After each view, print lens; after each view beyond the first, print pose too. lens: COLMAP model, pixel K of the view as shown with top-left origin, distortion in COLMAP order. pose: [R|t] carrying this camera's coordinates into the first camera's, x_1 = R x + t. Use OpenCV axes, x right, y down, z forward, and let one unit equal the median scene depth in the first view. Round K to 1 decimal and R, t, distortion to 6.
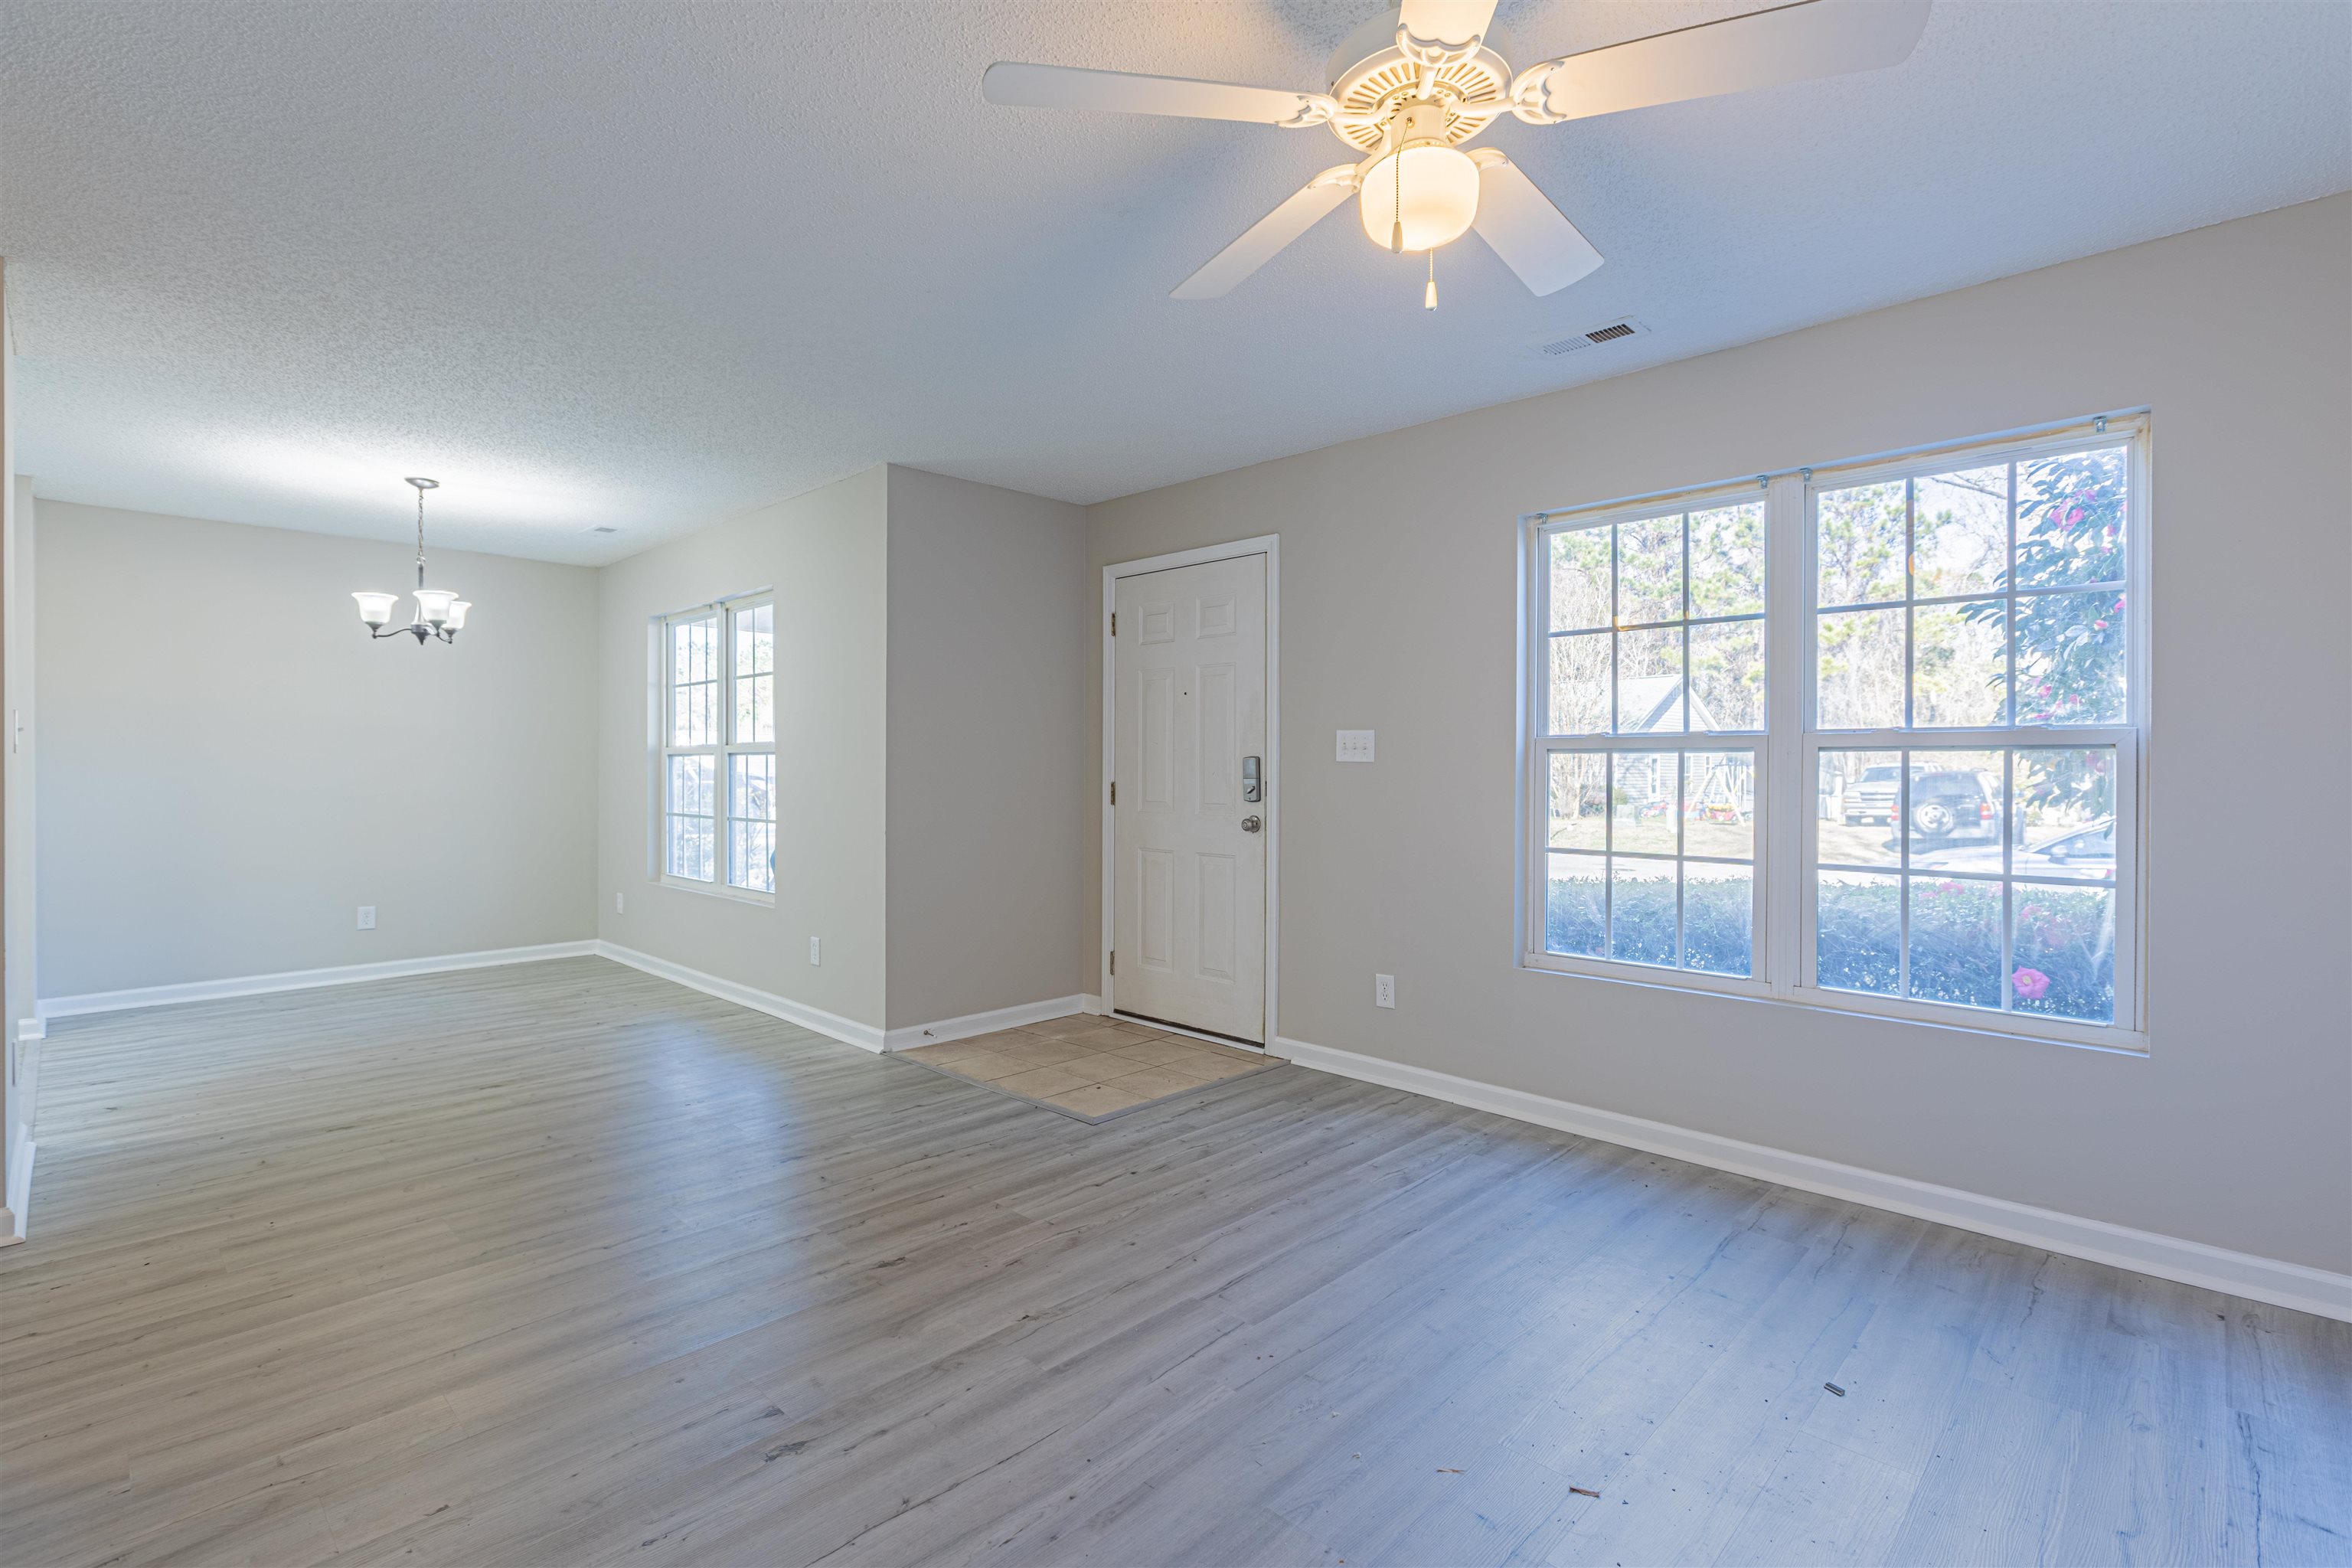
lens RADIAL K [[1067.0, 0, 1139.3], [0, 1067.0, 779.3], [0, 0, 1]] dist [0.002075, -0.002057]
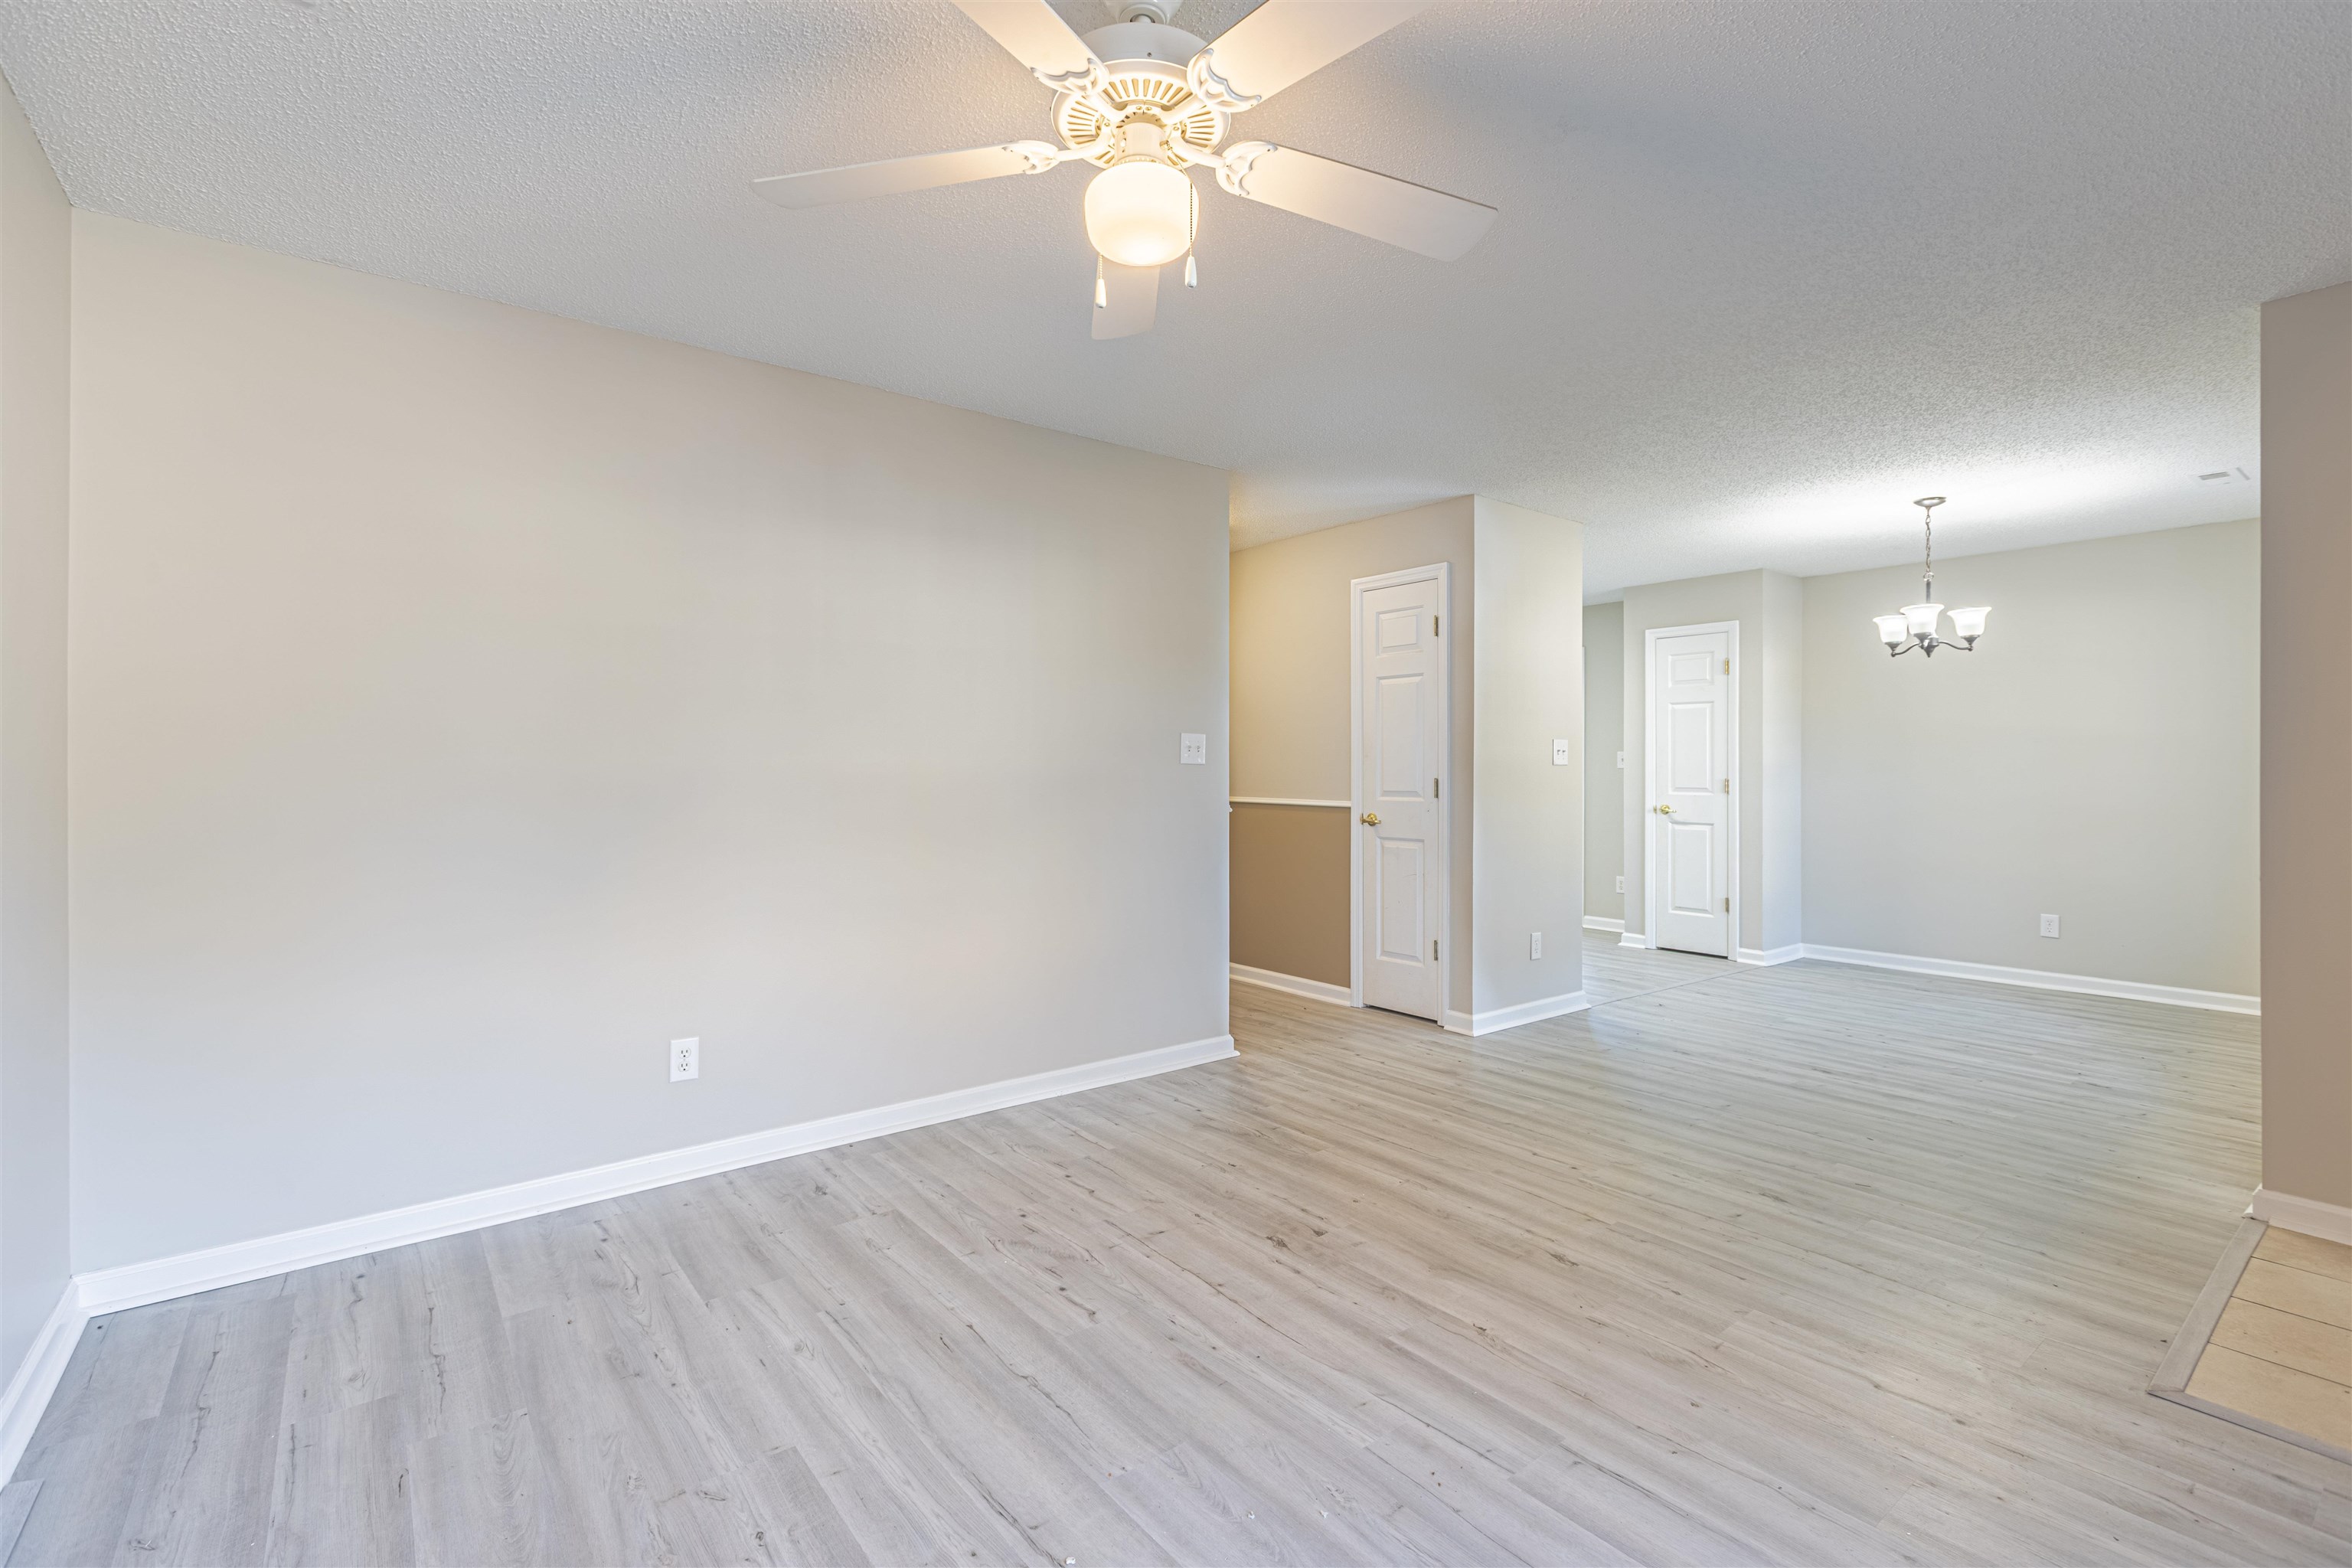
lens RADIAL K [[1067.0, 0, 1209.6], [0, 1067.0, 793.4], [0, 0, 1]] dist [0.002075, -0.002057]
pose [[-0.104211, 0.023038, -0.994288, 0.804949], [-0.013411, 0.999608, 0.024567, -0.016875], [0.994465, 0.015895, -0.103861, 0.750607]]
